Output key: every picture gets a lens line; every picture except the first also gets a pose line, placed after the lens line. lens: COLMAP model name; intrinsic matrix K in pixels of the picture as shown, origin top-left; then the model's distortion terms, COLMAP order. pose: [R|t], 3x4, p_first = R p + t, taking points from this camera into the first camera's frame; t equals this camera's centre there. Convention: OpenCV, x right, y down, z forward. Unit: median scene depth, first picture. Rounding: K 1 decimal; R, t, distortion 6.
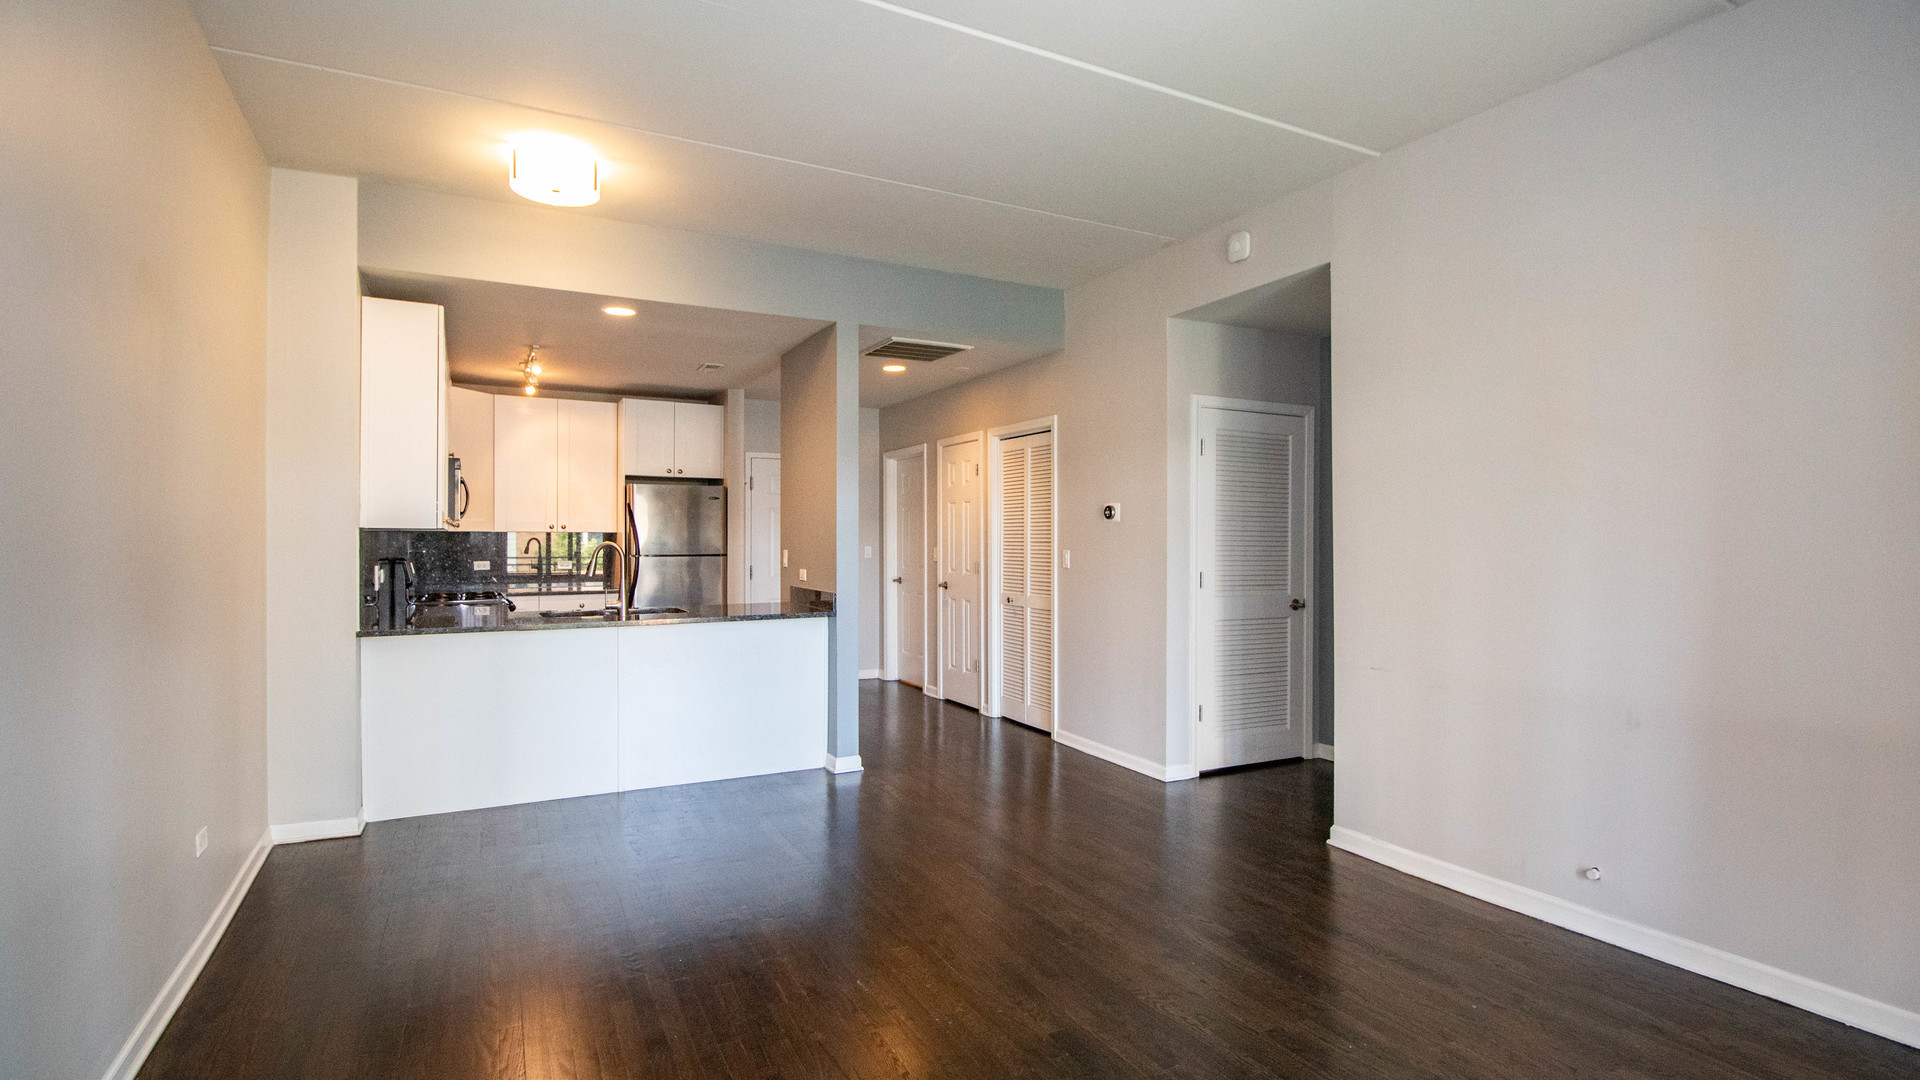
lens RADIAL K [[919.3, 0, 955.5], [0, 919.3, 541.7], [0, 0, 1]] dist [-0.007392, -0.004679]
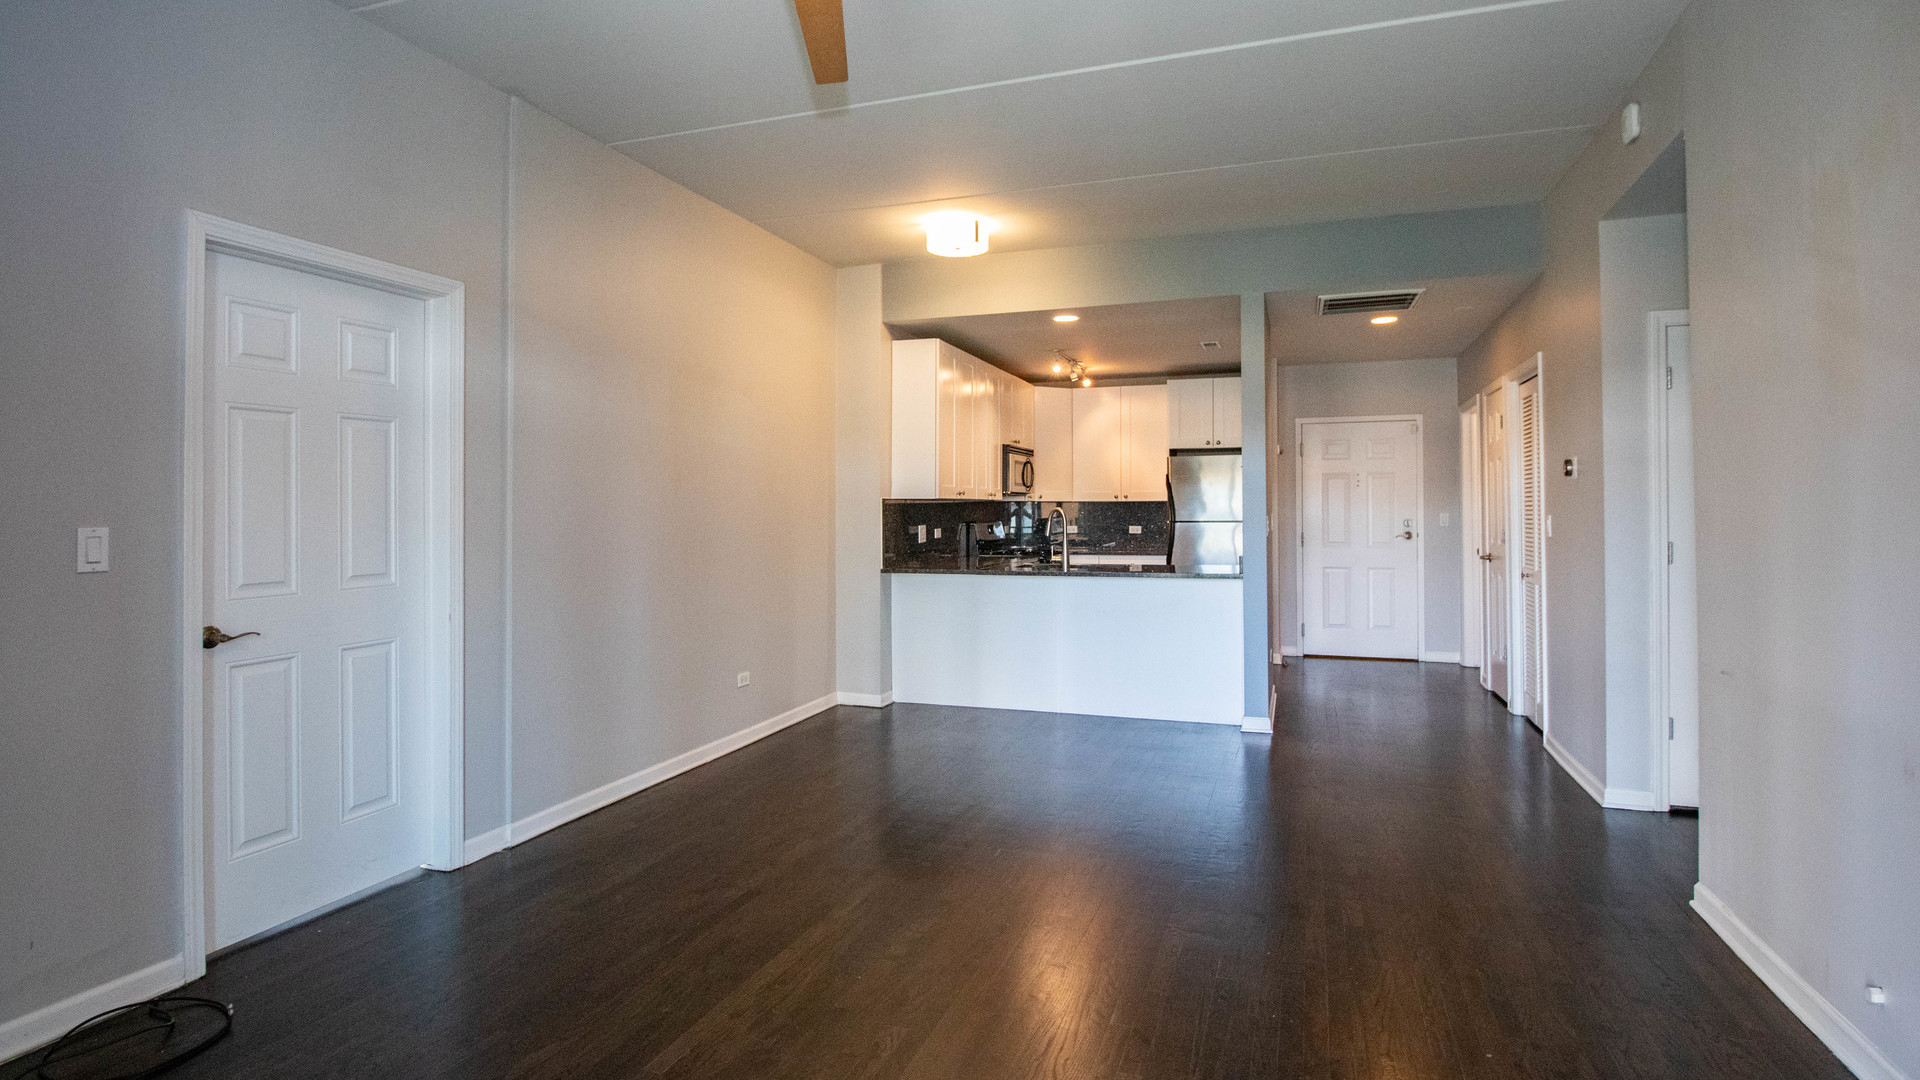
lens RADIAL K [[962.4, 0, 939.0], [0, 962.4, 509.0], [0, 0, 1]] dist [-0.017232, -0.000523]
pose [[0.670041, -0.006424, -0.742296, 0.353819], [0.004133, 0.999979, -0.004923, 0.005047], [0.742312, 0.000230, 0.670054, 0.017803]]
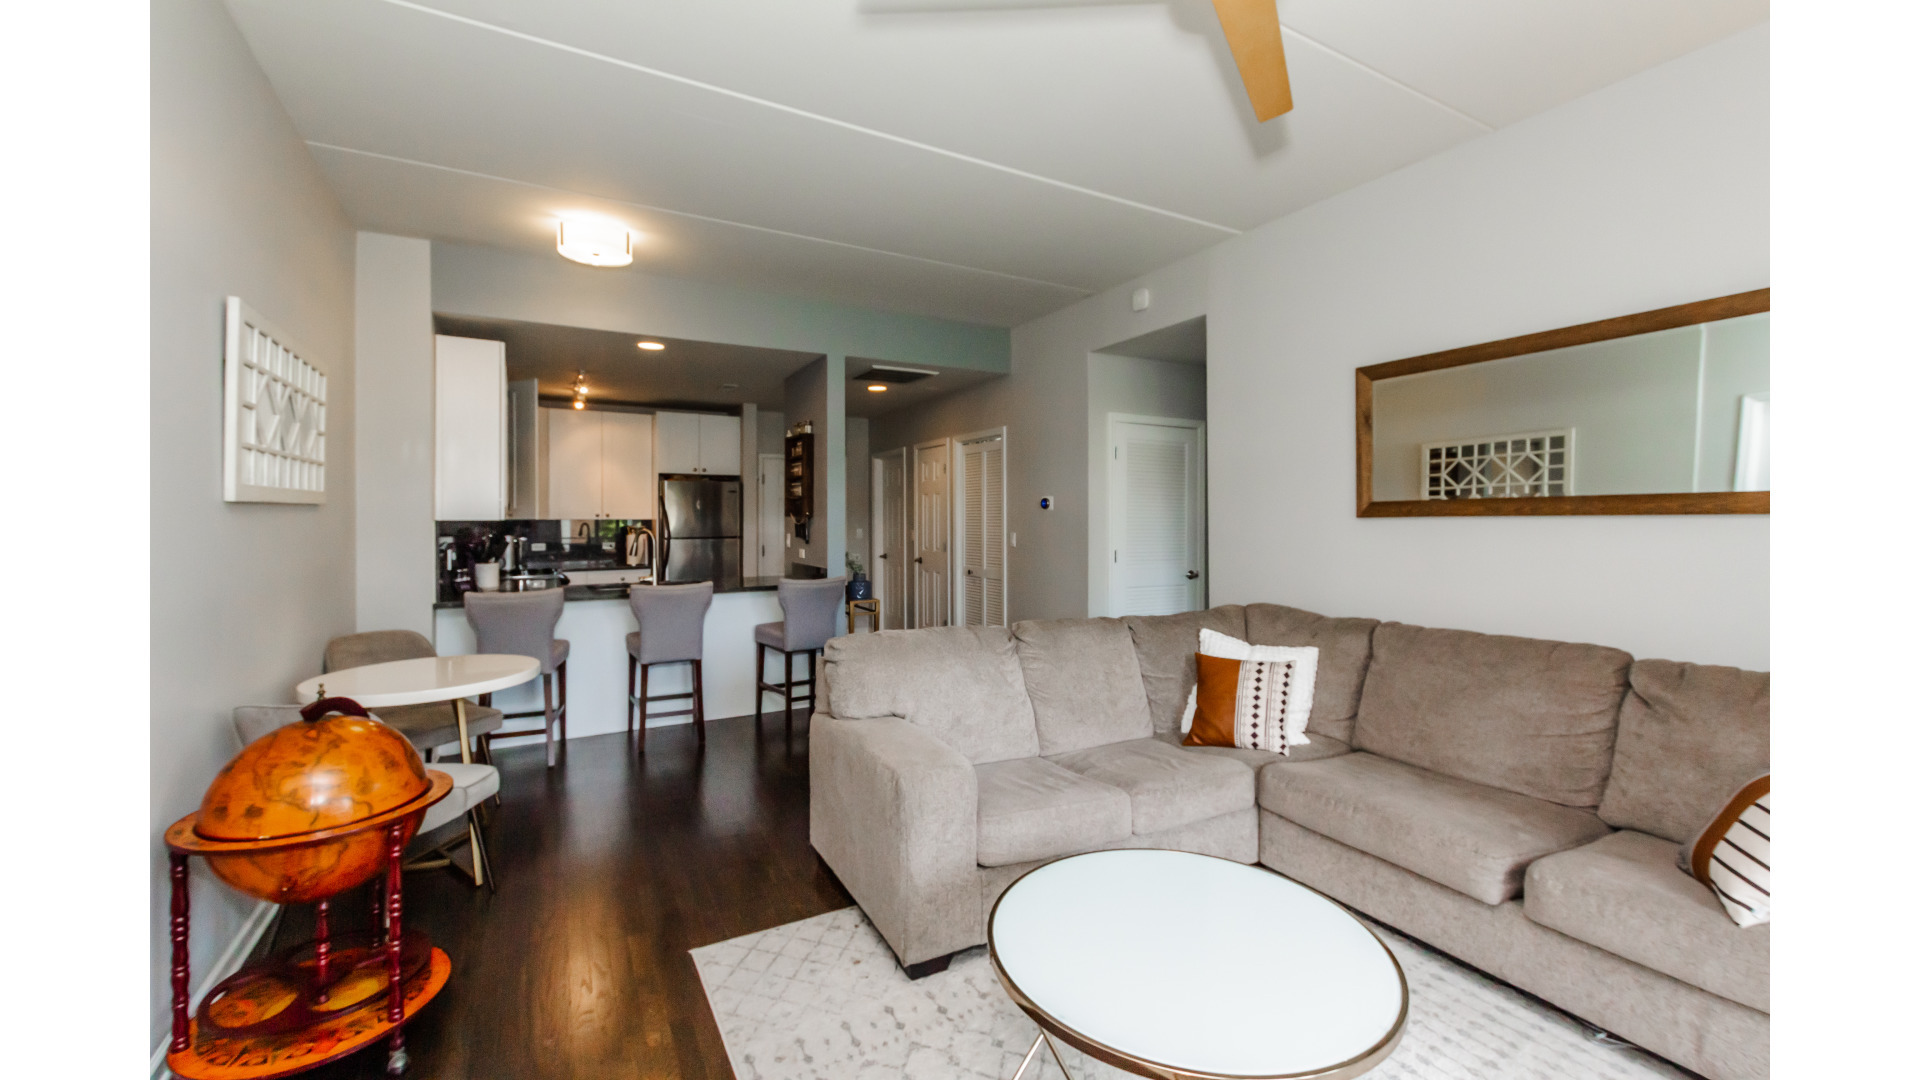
lens RADIAL K [[752.1, 0, 971.6], [0, 752.1, 519.6], [0, 0, 1]] dist [0.007802, 0.000424]
pose [[0.999139, -0.006006, 0.041041, 0.019359], [0.005997, 0.999982, 0.000325, -0.009426], [-0.041042, -0.000079, 0.999157, -0.029801]]
